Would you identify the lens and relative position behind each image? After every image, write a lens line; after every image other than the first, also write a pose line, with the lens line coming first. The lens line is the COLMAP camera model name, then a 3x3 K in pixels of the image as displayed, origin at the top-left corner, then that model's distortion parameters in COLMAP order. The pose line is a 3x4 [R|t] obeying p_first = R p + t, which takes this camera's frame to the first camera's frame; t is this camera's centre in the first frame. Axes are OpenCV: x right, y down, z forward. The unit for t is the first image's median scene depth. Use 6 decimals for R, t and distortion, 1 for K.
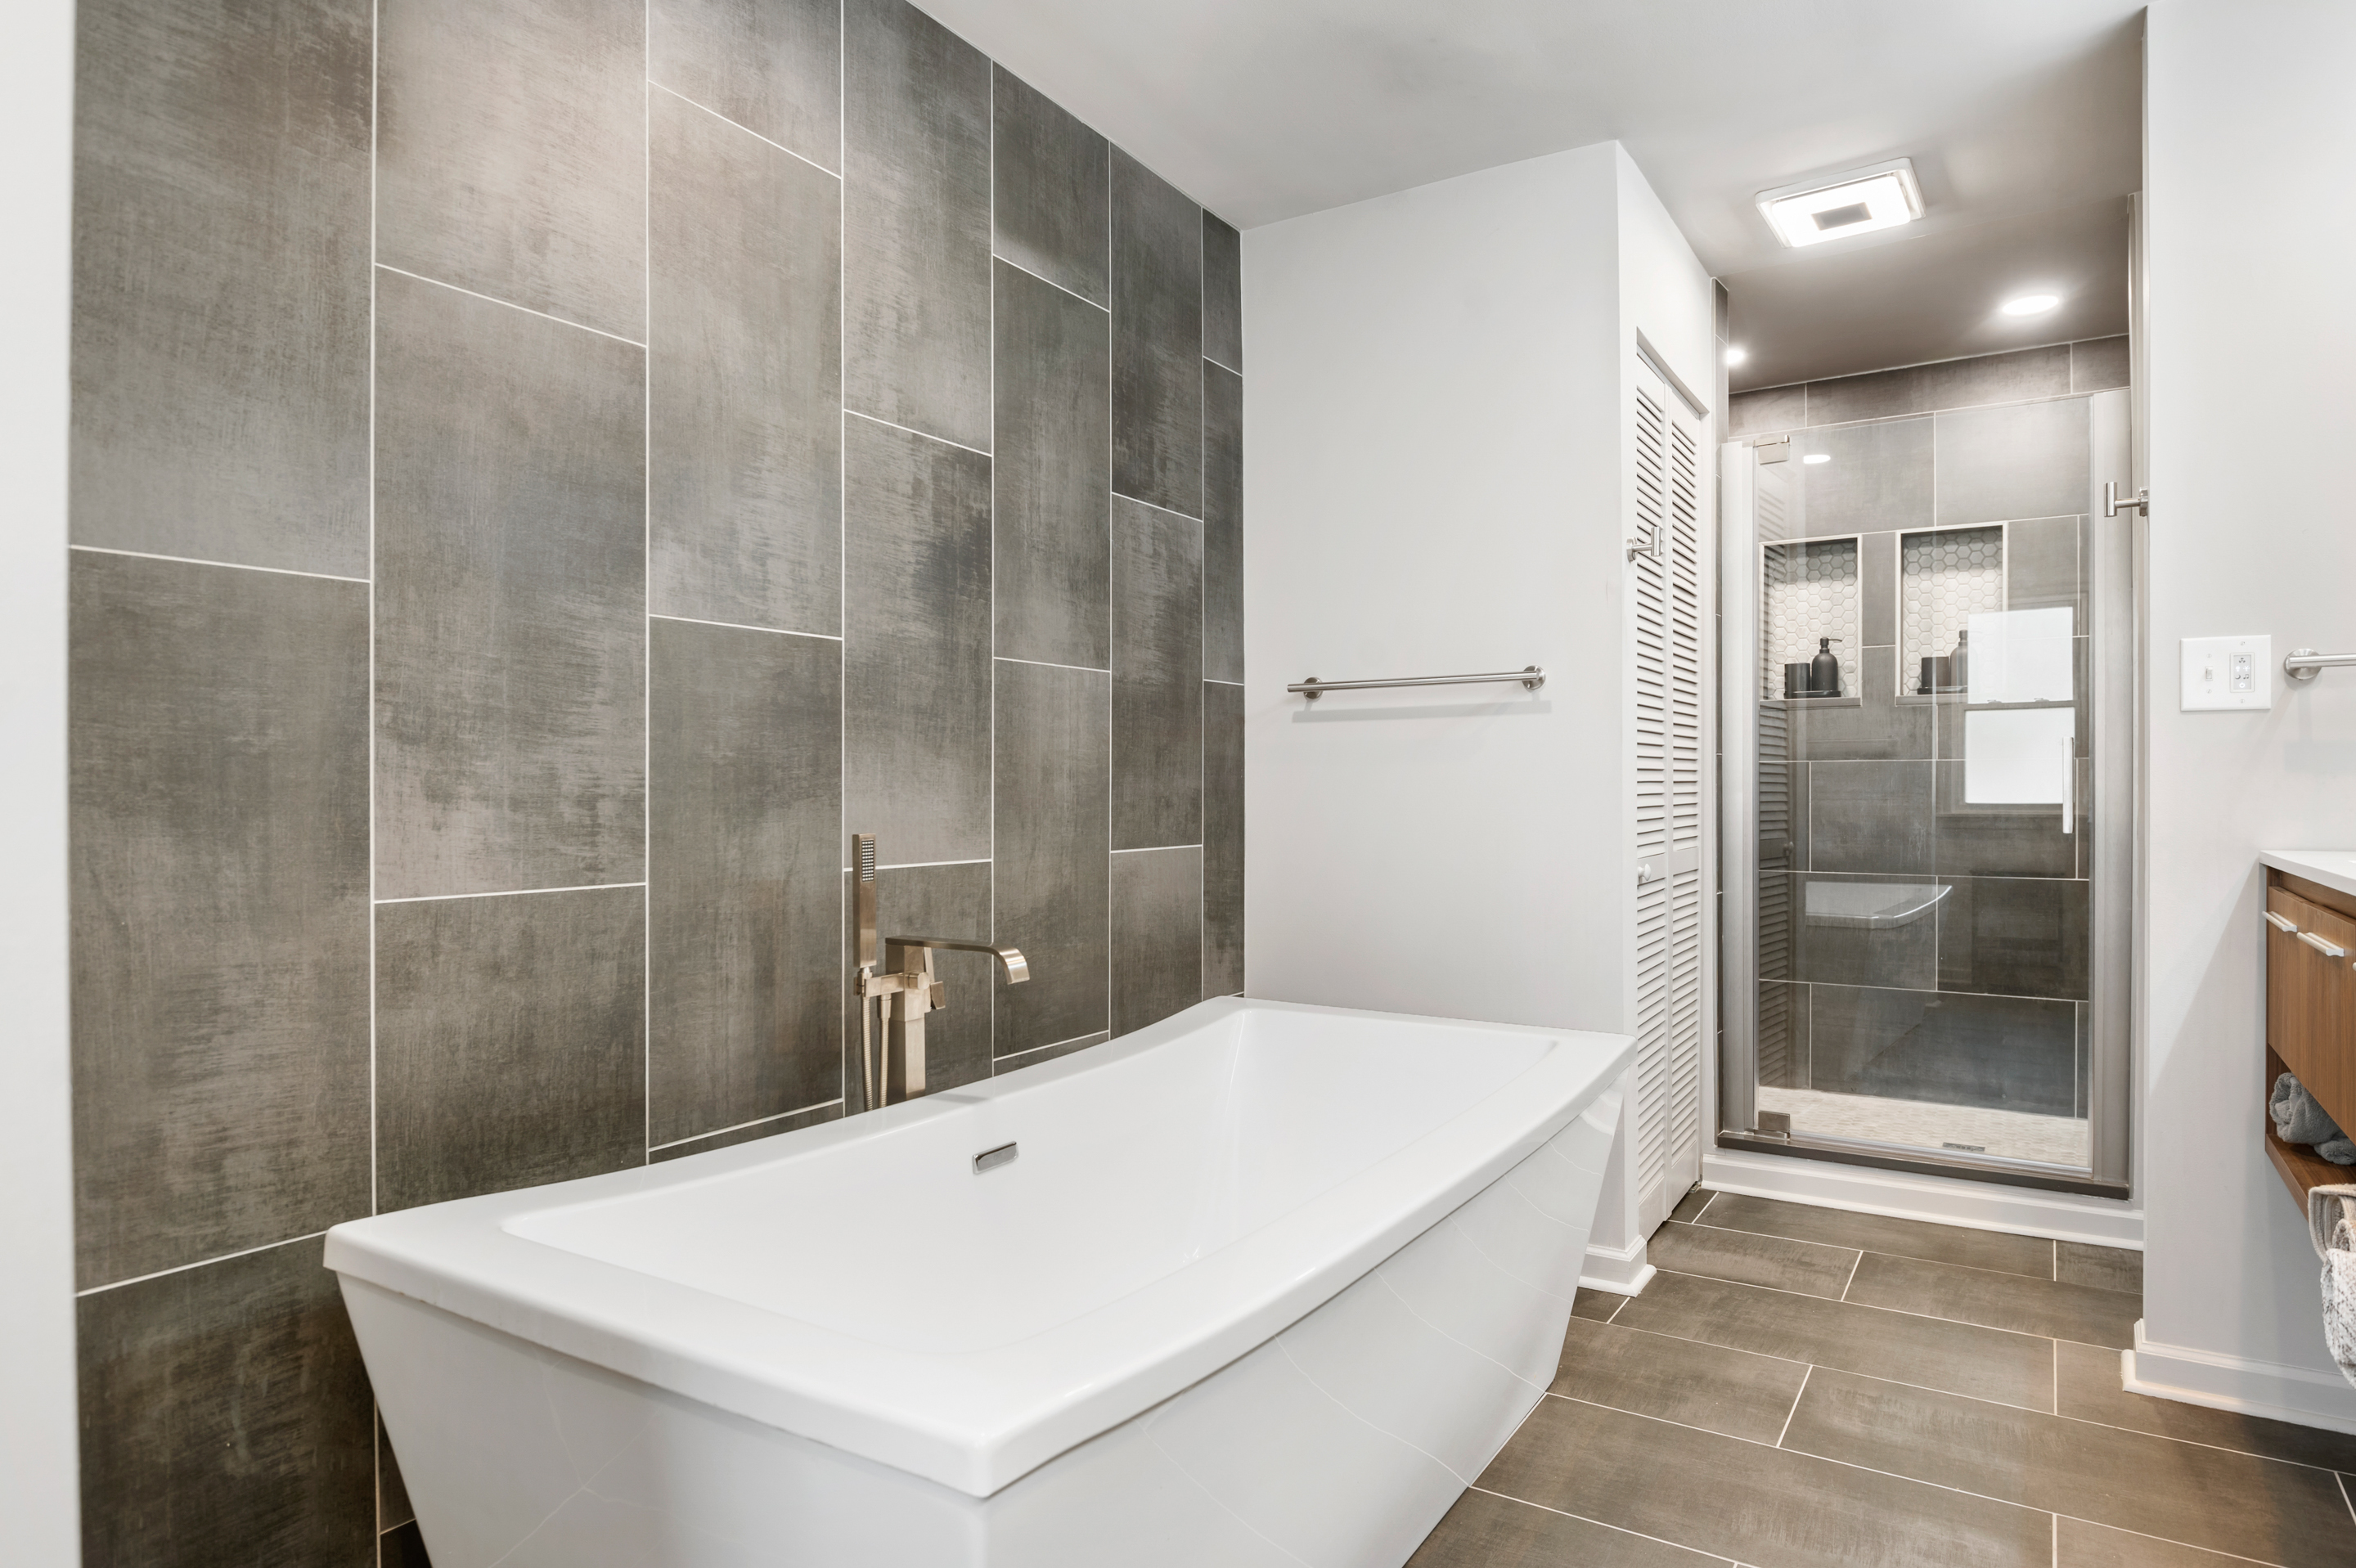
lens RADIAL K [[1350.5, 0, 1184.4], [0, 1350.5, 789.7], [0, 0, 1]] dist [-0.022119, -0.001016]
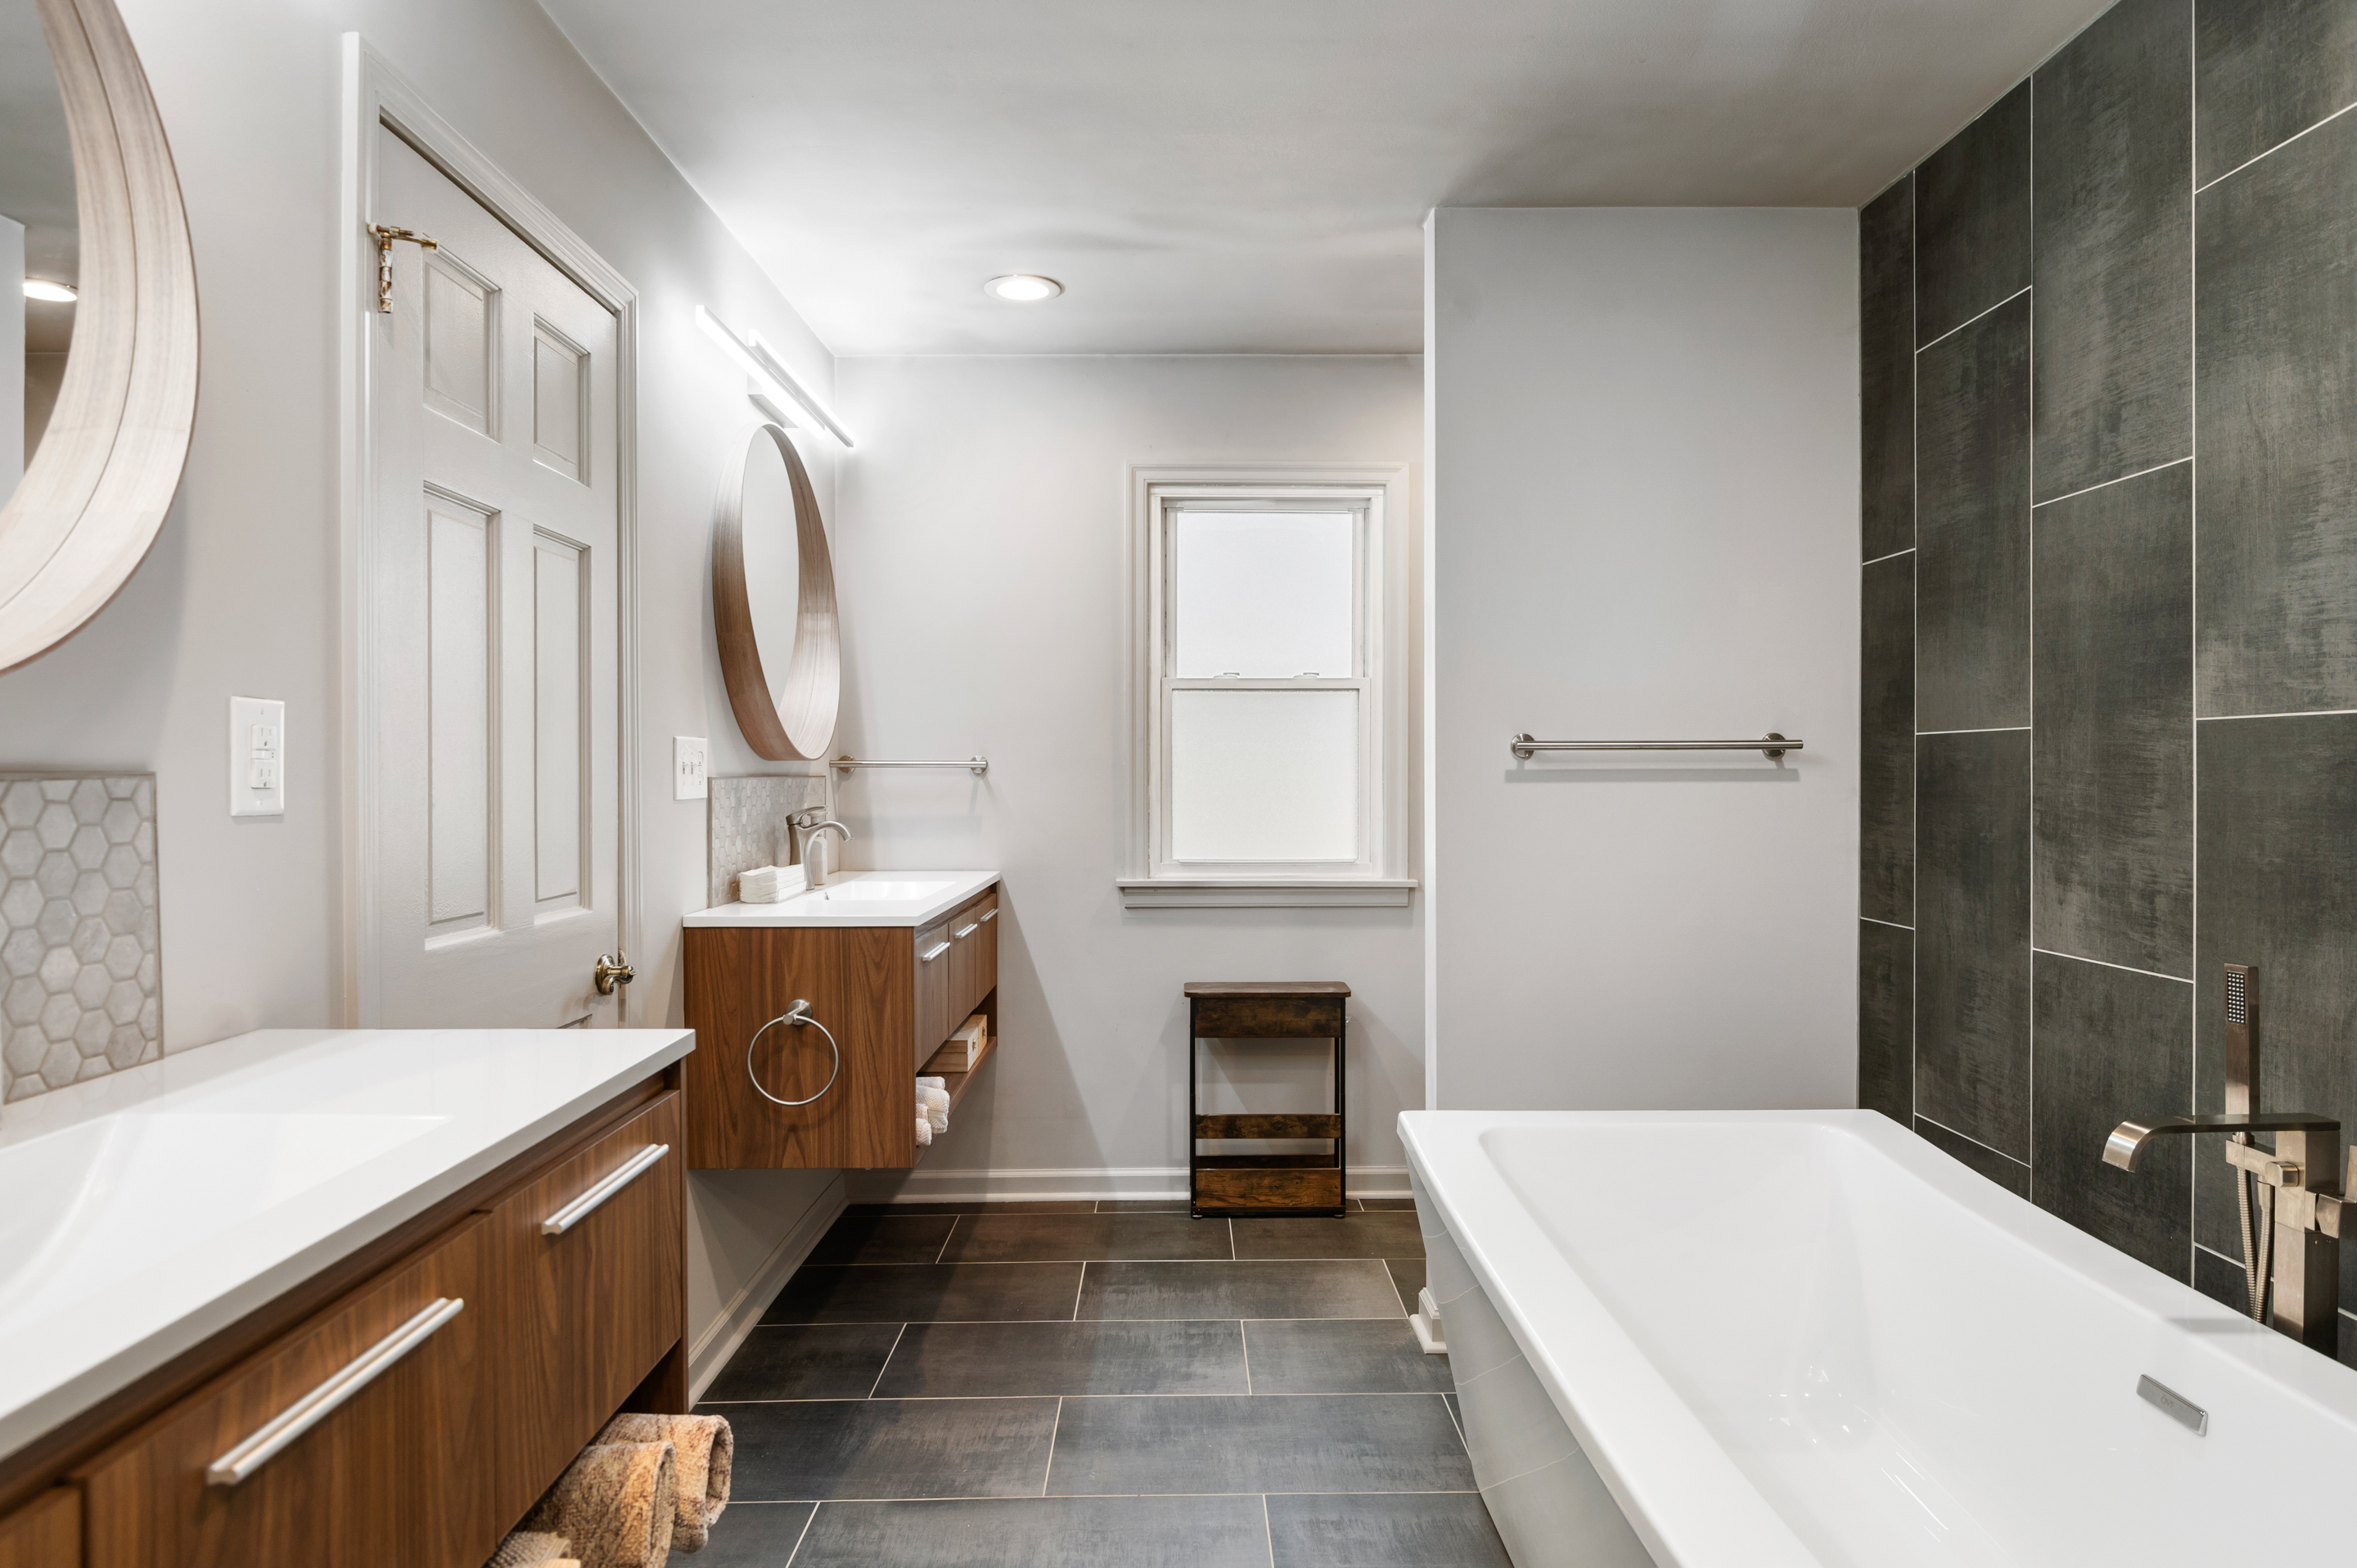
lens RADIAL K [[1351.1, 0, 1188.3], [0, 1351.1, 781.3], [0, 0, 1]] dist [-0.022119, -0.001016]
pose [[-0.839824, 0.005915, -0.542826, 0.744788], [0.000918, 0.999955, 0.009475, -0.087813], [0.542858, 0.007459, -0.839792, 1.350316]]
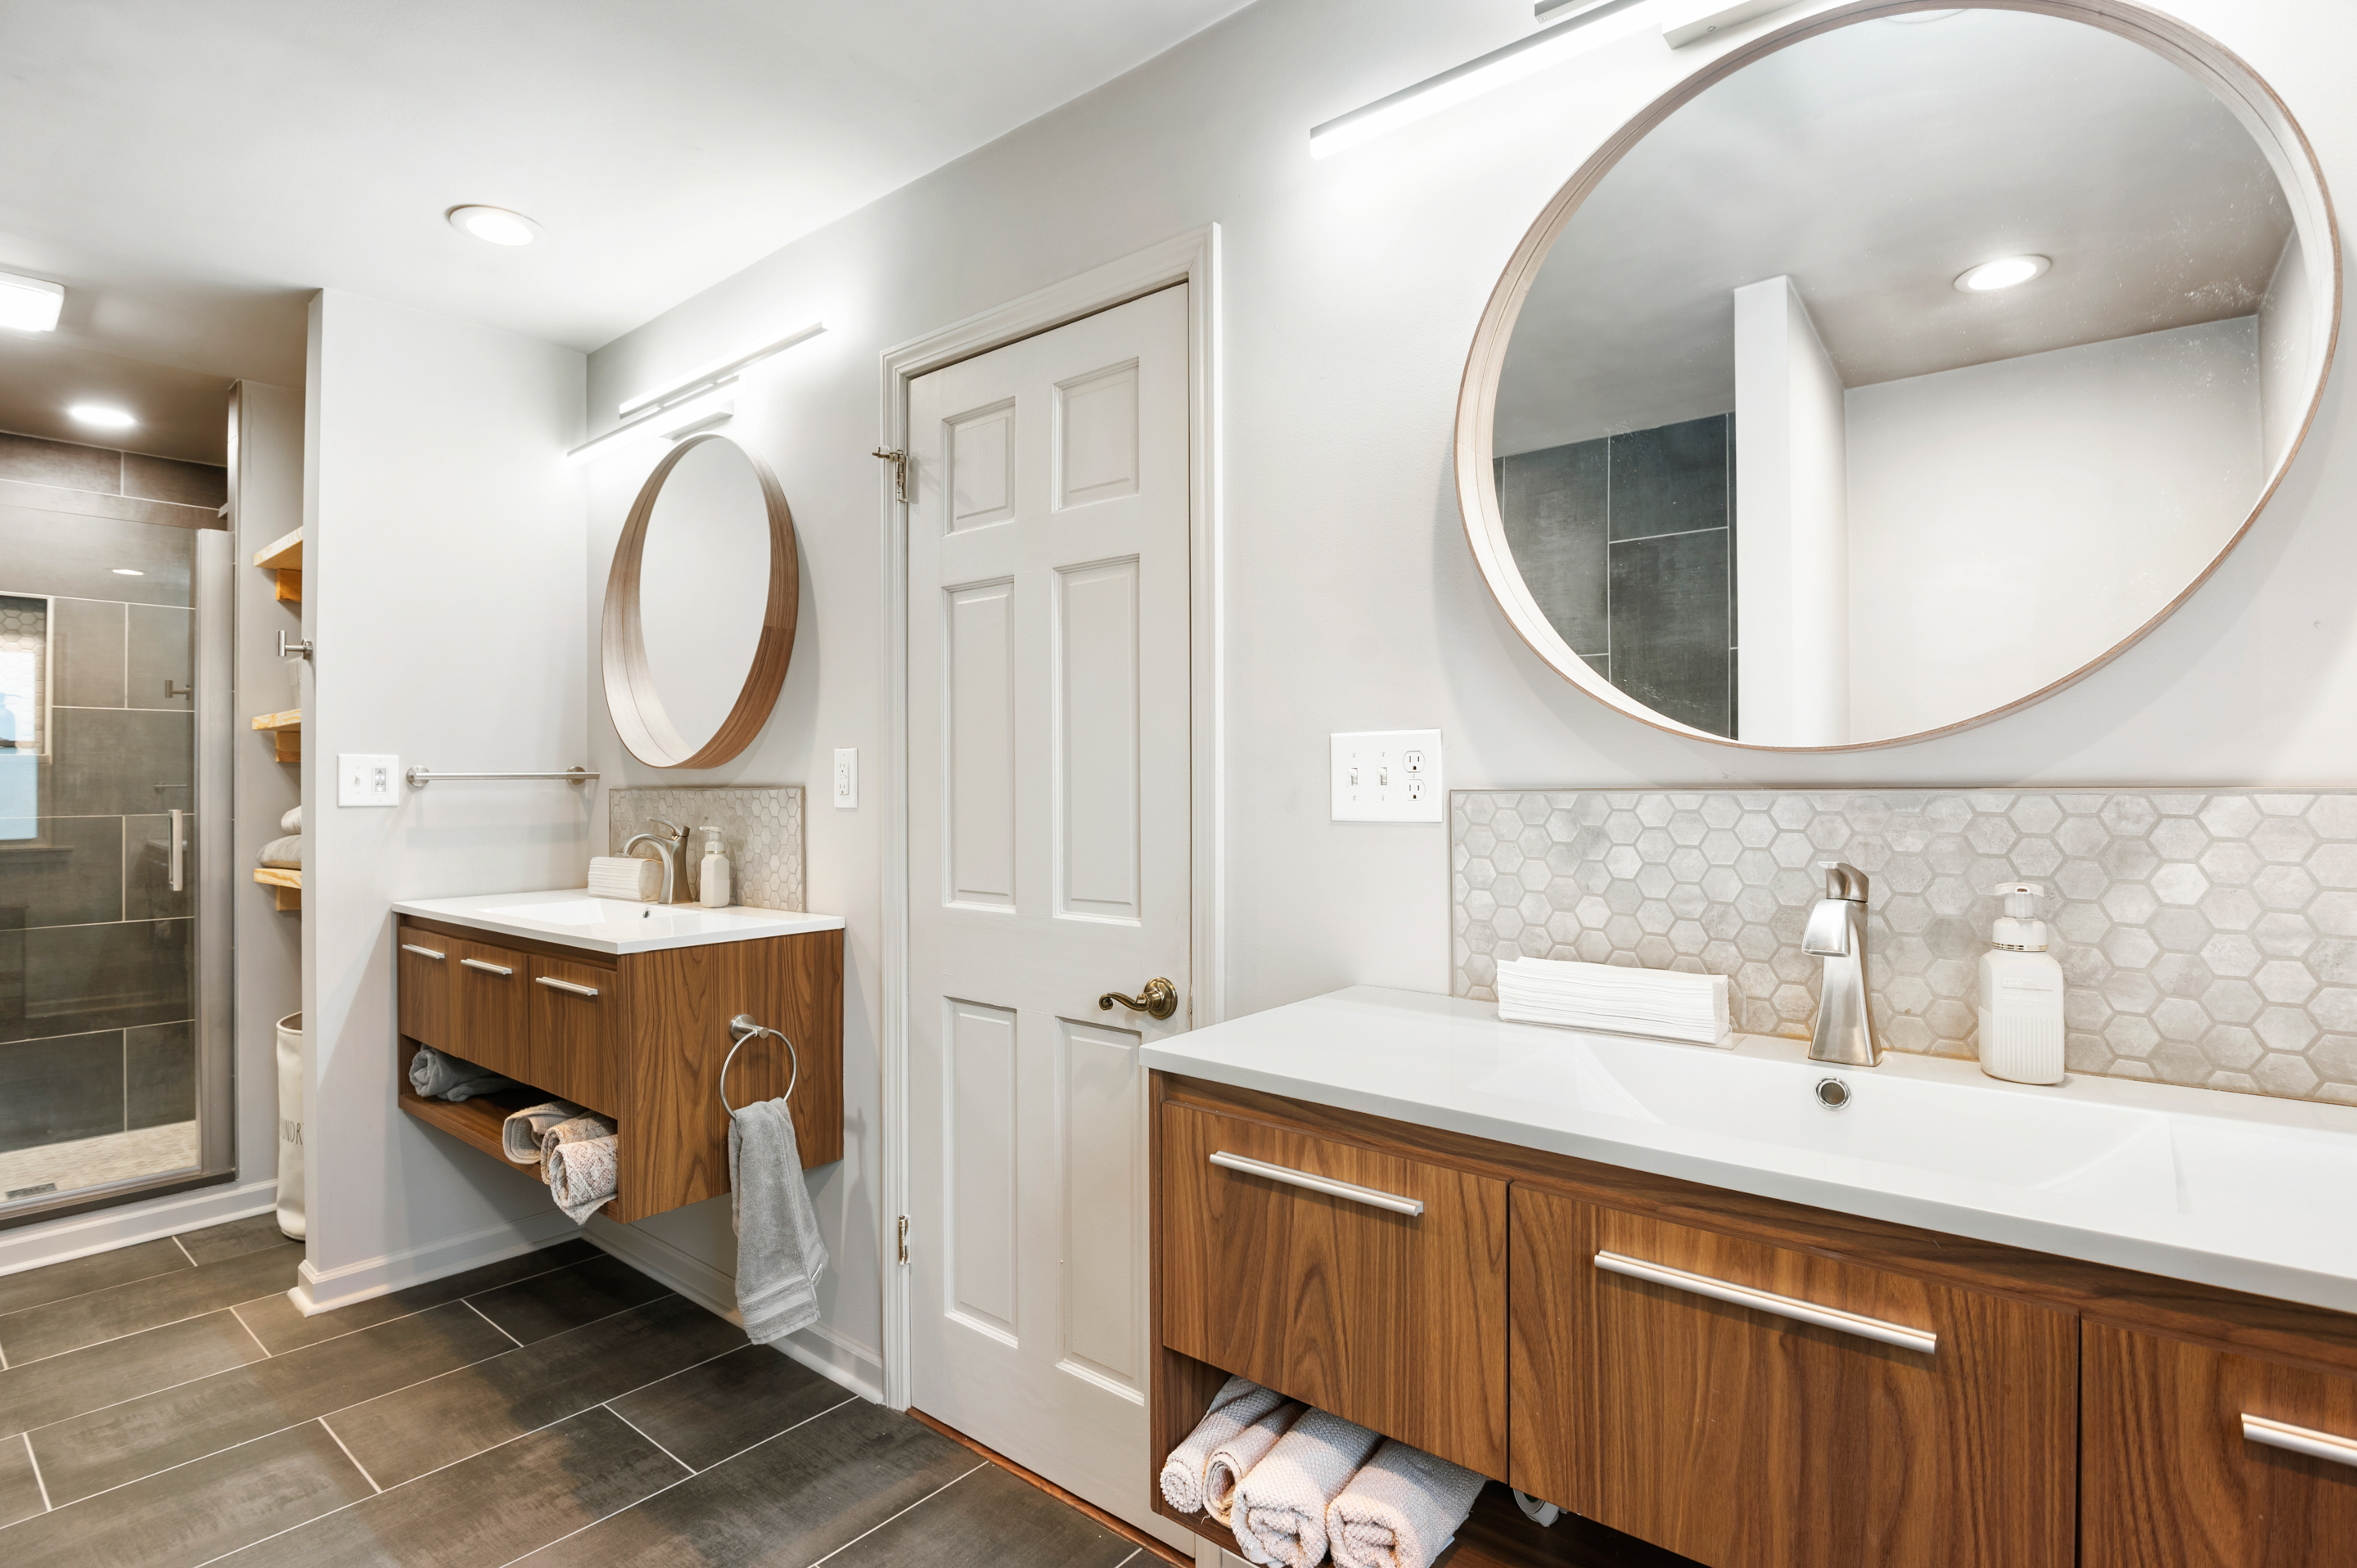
lens RADIAL K [[1144.7, 0, 1177.5], [0, 1144.7, 776.3], [0, 0, 1]] dist [-0.025557, -0.000384]
pose [[0.106187, 0.003688, 0.994339, -0.374097], [0.010551, 0.999933, -0.004836, -0.086943], [-0.994290, 0.011005, 0.106141, 0.011545]]
